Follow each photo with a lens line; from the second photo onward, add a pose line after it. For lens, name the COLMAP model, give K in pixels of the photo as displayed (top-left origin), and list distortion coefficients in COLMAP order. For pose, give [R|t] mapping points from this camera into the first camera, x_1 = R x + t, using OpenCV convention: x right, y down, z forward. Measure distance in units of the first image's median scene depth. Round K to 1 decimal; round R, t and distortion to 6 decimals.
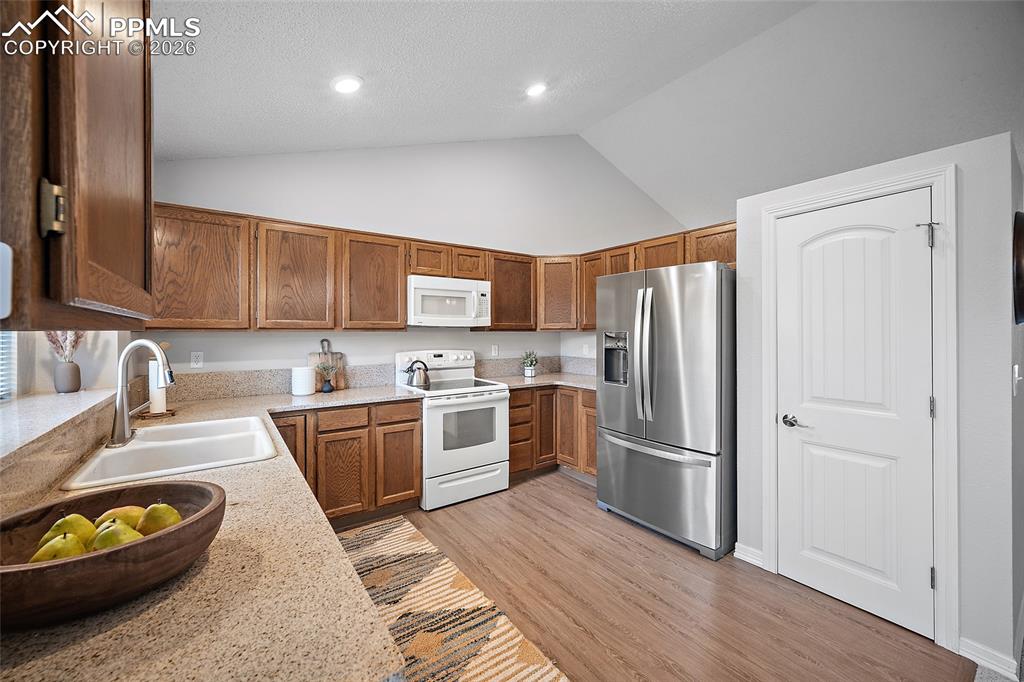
lens RADIAL K [[403.1, 0, 508.9], [0, 403.1, 333.9], [0, 0, 1]] dist [-0.003844, 0.001300]
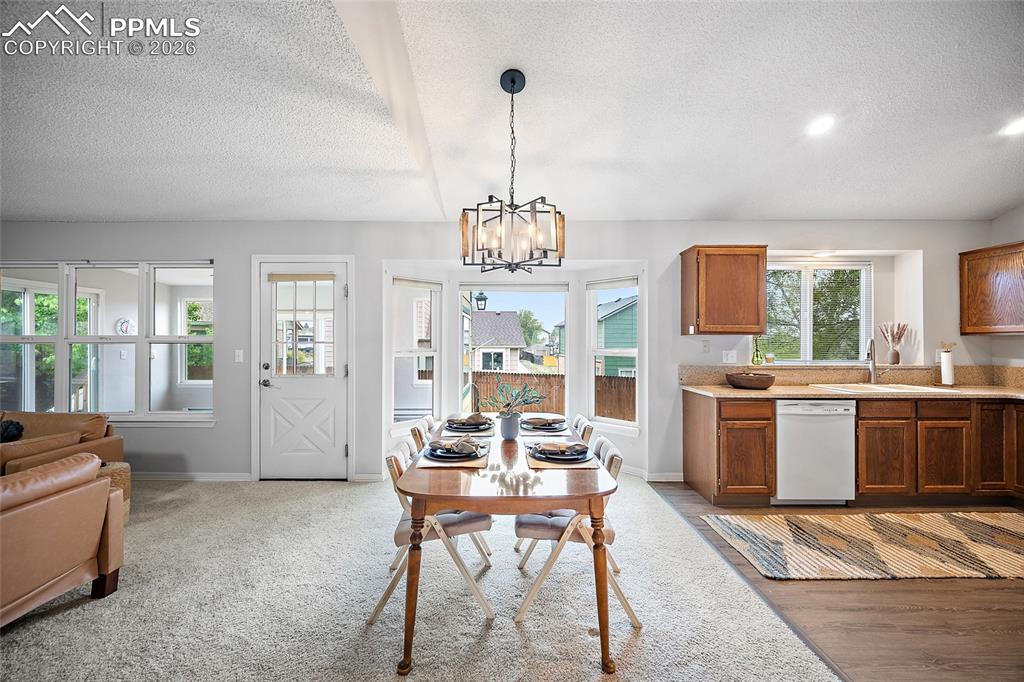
lens RADIAL K [[403.1, 0, 506.1], [0, 403.1, 341.3], [0, 0, 1]] dist [-0.003844, 0.001300]
pose [[-0.579142, -0.000260, -0.815227, 1.097739], [-0.003654, 0.999991, 0.002276, 0.016135], [0.815219, 0.004297, -0.579137, 0.342721]]
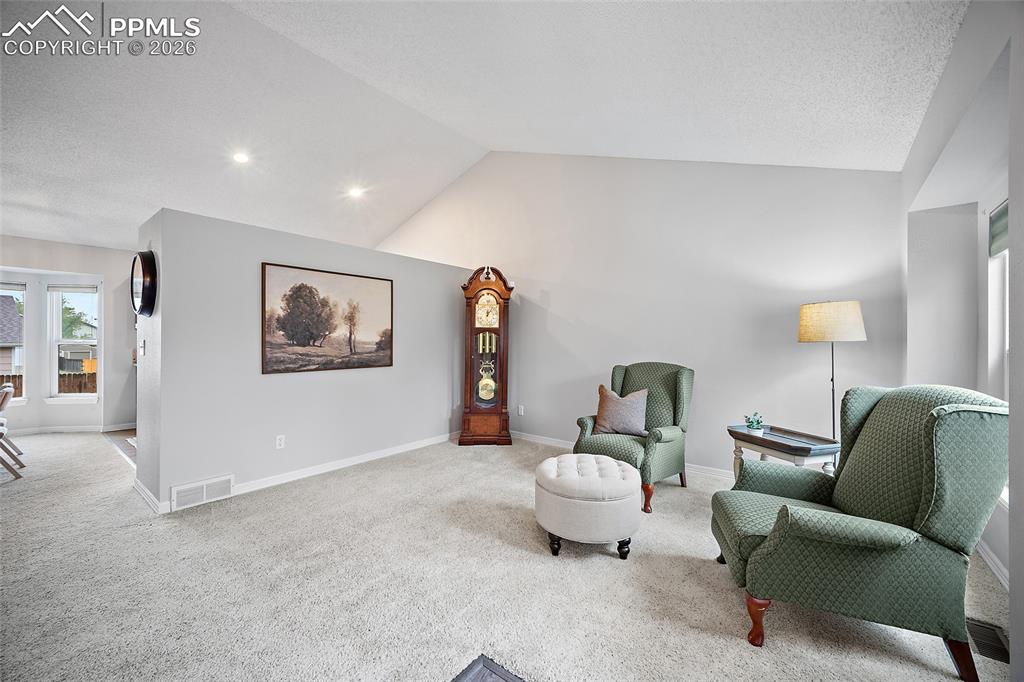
lens RADIAL K [[403.1, 0, 515.7], [0, 403.1, 343.9], [0, 0, 1]] dist [-0.003844, 0.001300]
pose [[0.278725, 0.005345, -0.960356, 1.989962], [-0.008842, 0.999956, 0.002999, 0.042976], [0.960330, 0.007656, 0.278760, 1.200771]]
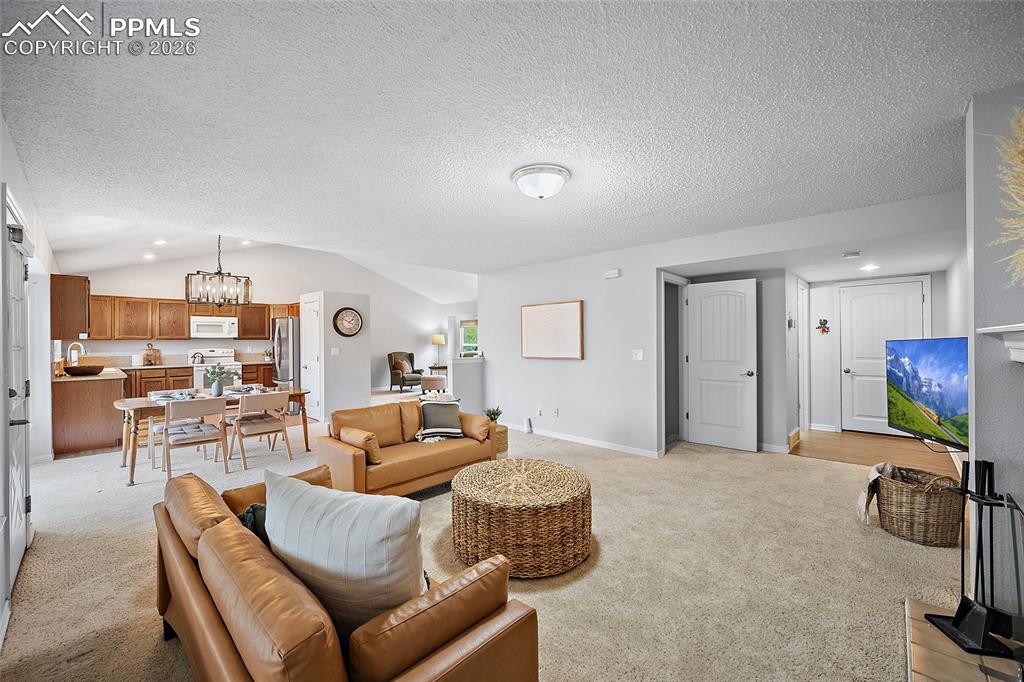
lens RADIAL K [[403.1, 0, 504.1], [0, 403.1, 340.1], [0, 0, 1]] dist [-0.003844, 0.001300]
pose [[0.982098, -0.005405, 0.188295, 1.196940], [0.006542, 0.999964, -0.005413, 0.021108], [-0.188259, 0.006548, 0.982098, -1.787956]]
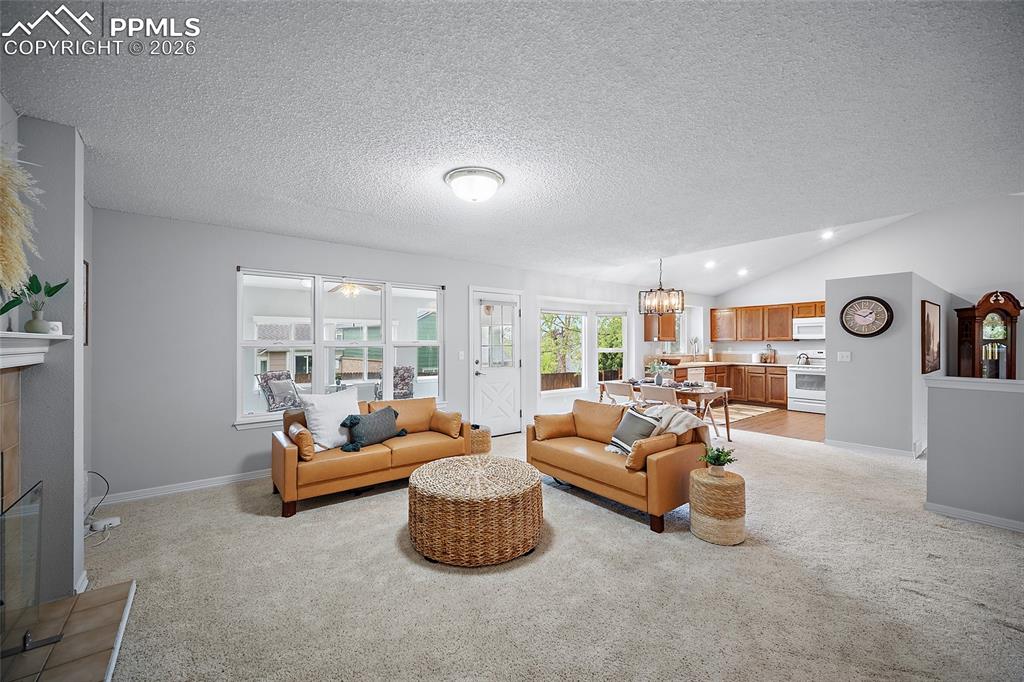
lens RADIAL K [[403.1, 0, 511.4], [0, 403.1, 342.3], [0, 0, 1]] dist [-0.003844, 0.001300]
pose [[0.035005, -0.002828, -0.999383, 2.334850], [-0.003786, 0.999988, -0.002963, 0.015168], [0.999380, 0.003887, 0.034994, -0.882933]]
